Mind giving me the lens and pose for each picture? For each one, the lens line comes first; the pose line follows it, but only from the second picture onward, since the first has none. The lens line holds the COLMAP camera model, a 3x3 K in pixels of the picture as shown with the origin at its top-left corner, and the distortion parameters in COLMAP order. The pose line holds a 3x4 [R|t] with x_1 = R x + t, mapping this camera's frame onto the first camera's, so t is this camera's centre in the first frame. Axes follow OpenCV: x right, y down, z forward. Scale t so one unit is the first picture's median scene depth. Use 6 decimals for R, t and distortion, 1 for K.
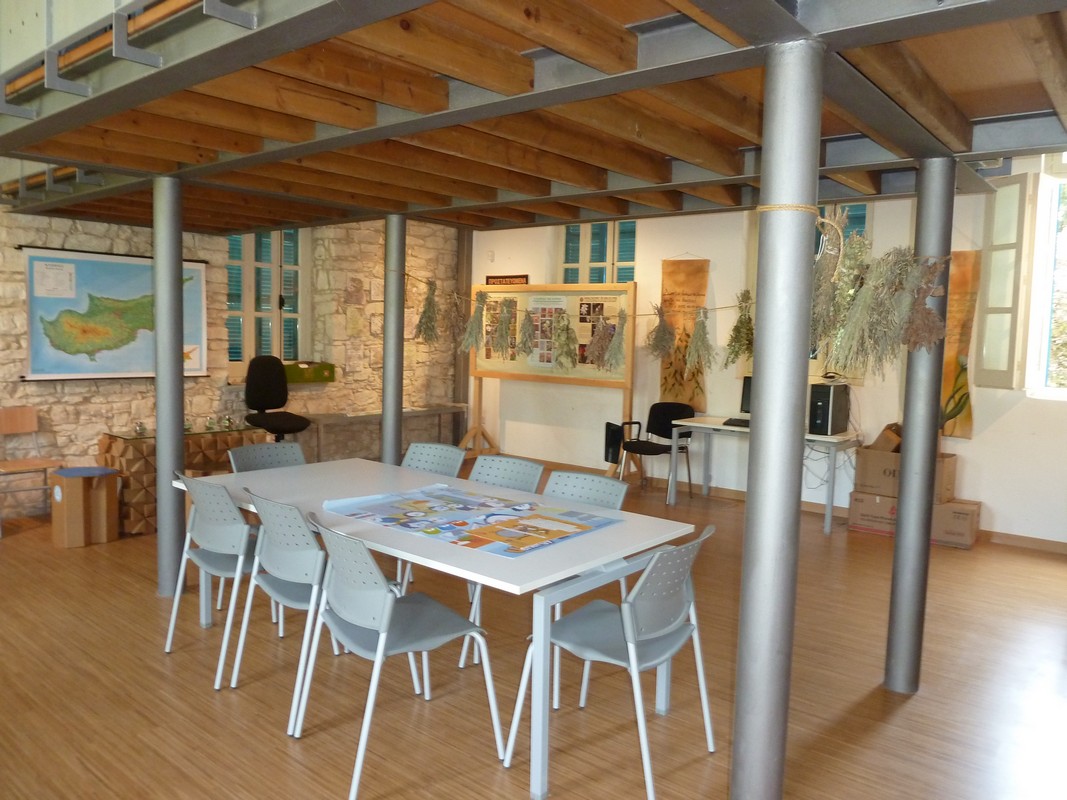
lens RADIAL K [[799.0, 0, 538.6], [0, 799.0, 398.0], [0, 0, 1]] dist [-0.032397, 0.006226]
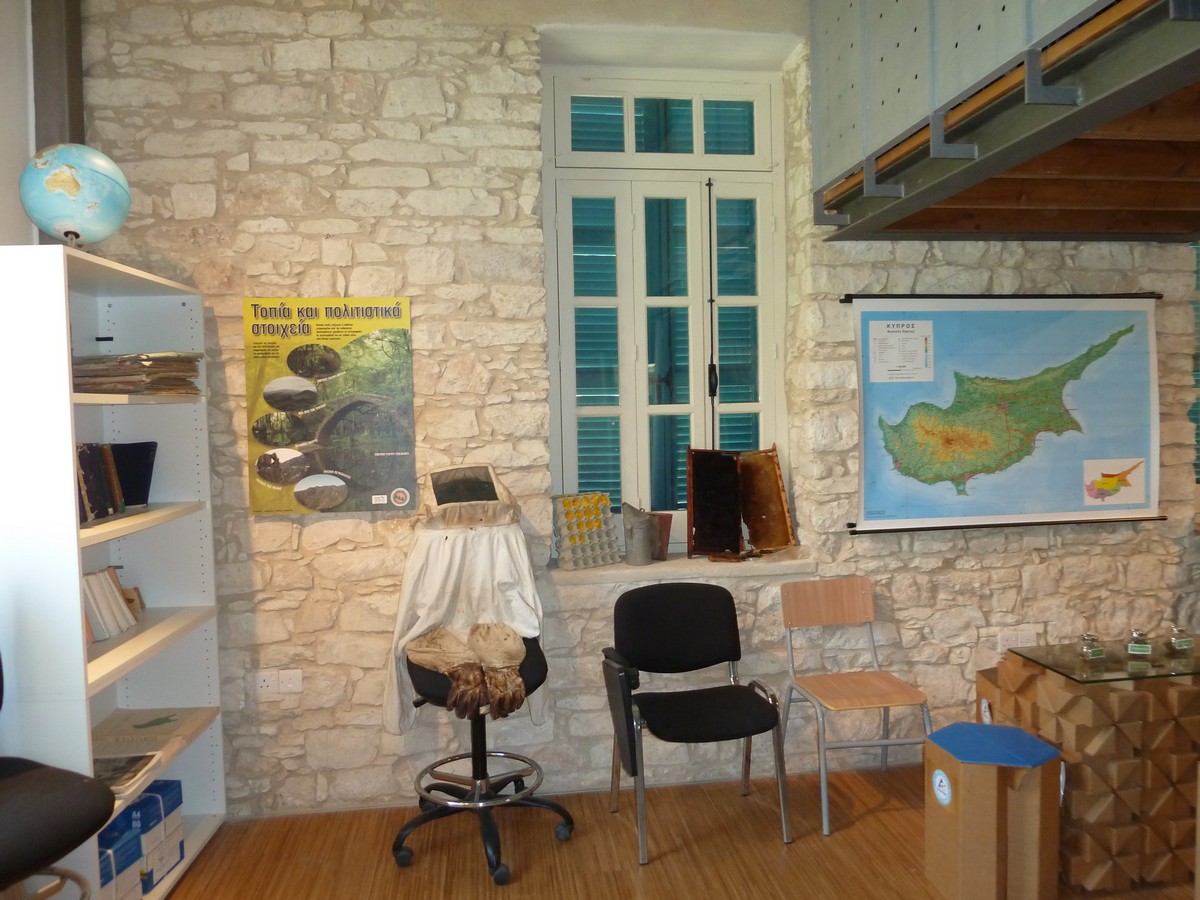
lens RADIAL K [[898.6, 0, 605.8], [0, 898.6, 447.7], [0, 0, 1]] dist [-0.032397, 0.006226]
pose [[0.729511, -0.017895, -0.683735, -0.323521], [-0.011470, 0.999197, -0.038389, -0.052857], [0.683872, 0.035848, 0.728720, 0.385628]]
